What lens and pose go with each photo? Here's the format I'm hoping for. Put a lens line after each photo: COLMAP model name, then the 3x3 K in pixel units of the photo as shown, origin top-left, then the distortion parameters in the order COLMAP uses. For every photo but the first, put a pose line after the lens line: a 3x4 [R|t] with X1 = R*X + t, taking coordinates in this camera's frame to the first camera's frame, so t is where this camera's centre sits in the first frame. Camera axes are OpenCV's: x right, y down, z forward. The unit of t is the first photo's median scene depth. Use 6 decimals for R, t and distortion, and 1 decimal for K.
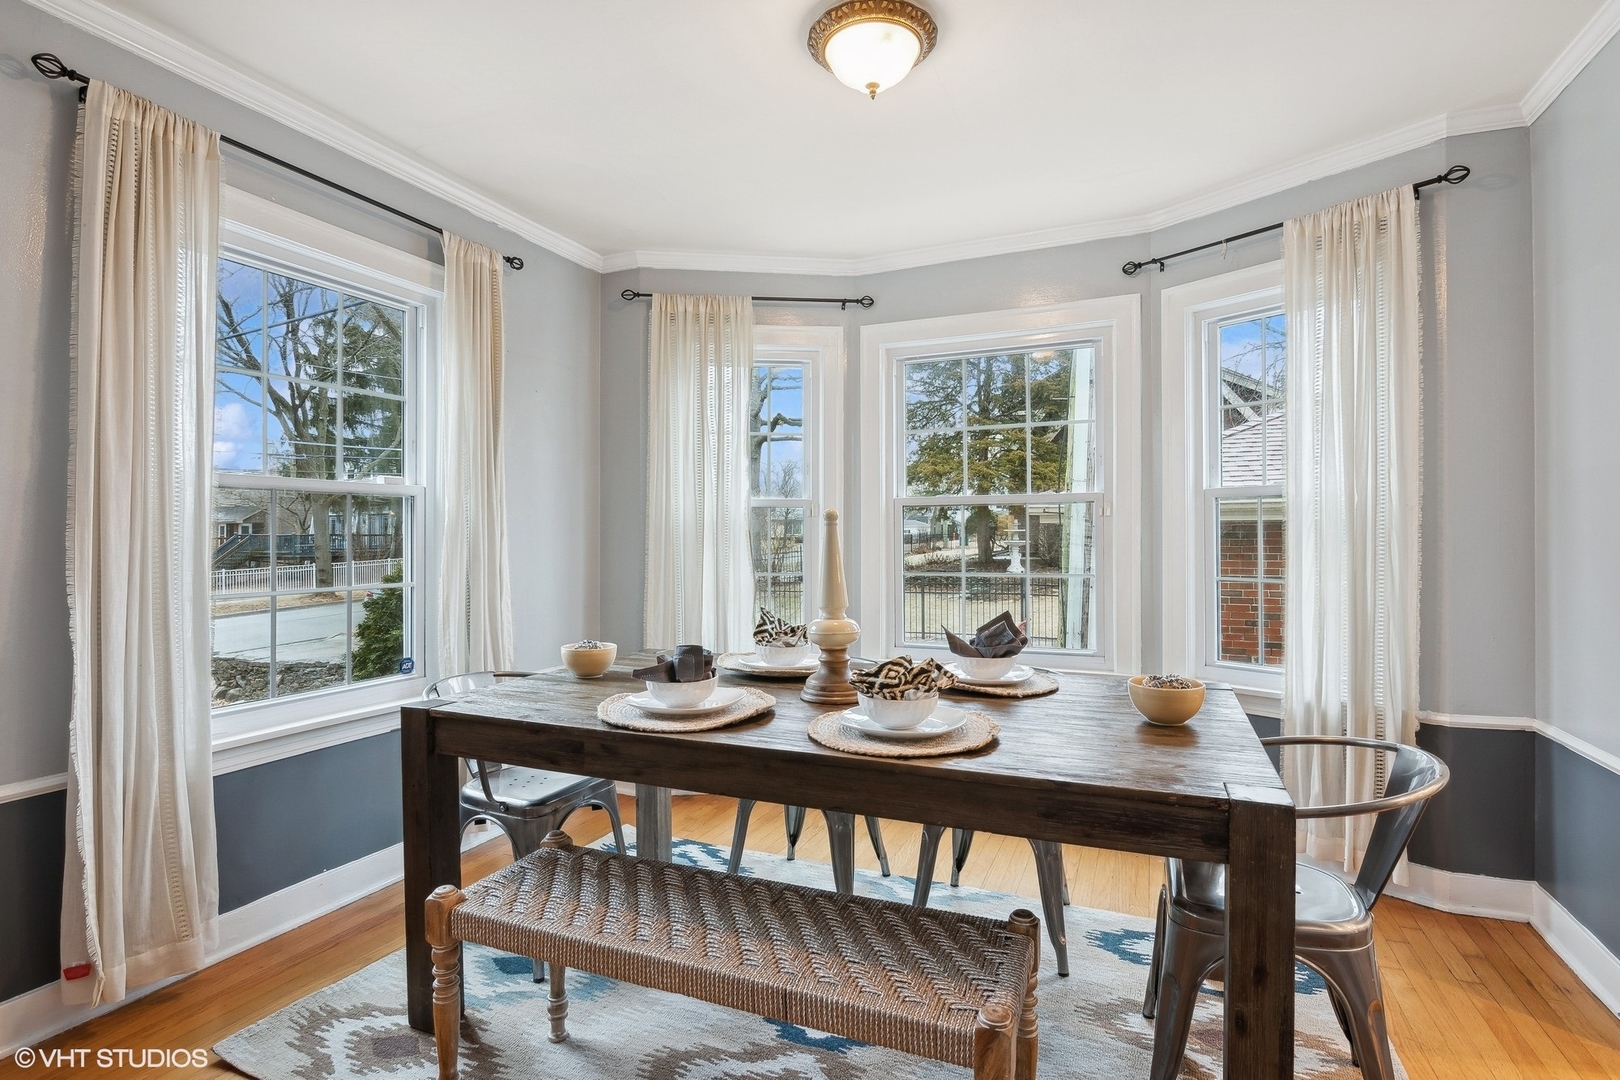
lens RADIAL K [[796.8, 0, 810.0], [0, 796.8, 540.0], [0, 0, 1]] dist [0.022899, -0.027605]
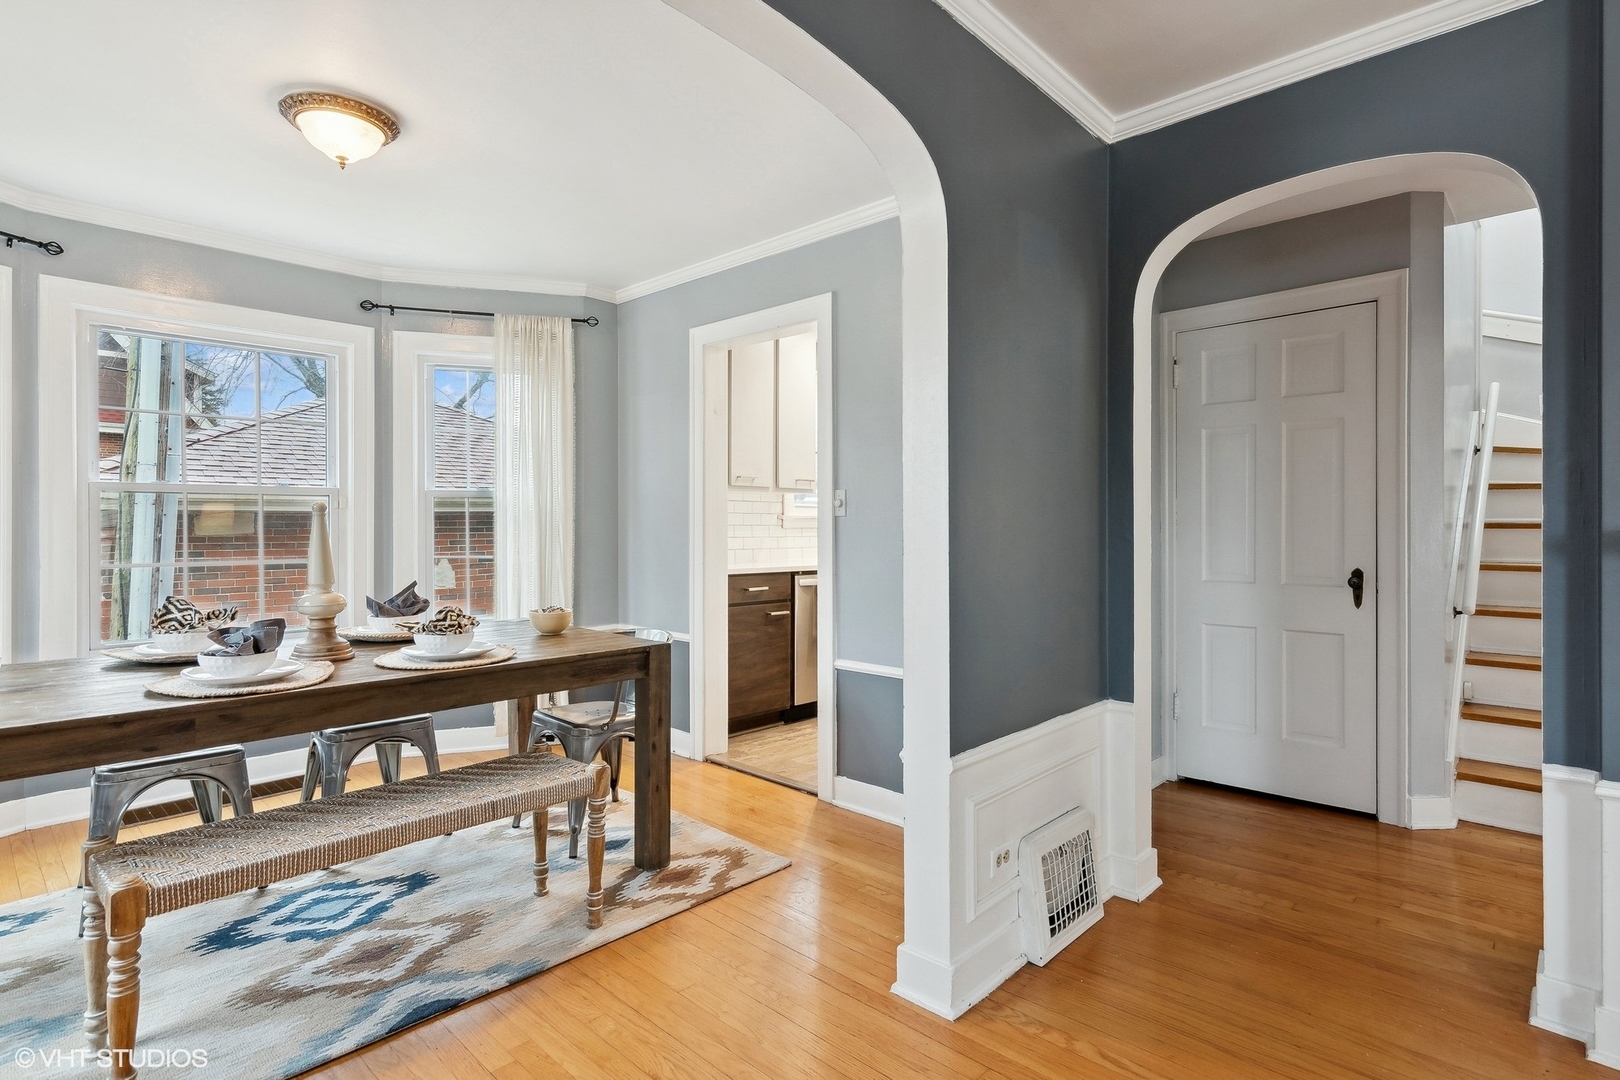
lens RADIAL K [[788.3, 0, 815.5], [0, 788.3, 521.0], [0, 0, 1]] dist [0.002017, 0.000928]
pose [[0.353343, 0.003091, 0.935489, -0.625304], [0.003655, 0.999982, -0.004685, -0.000867], [-0.935487, 0.005074, 0.353325, -0.086729]]
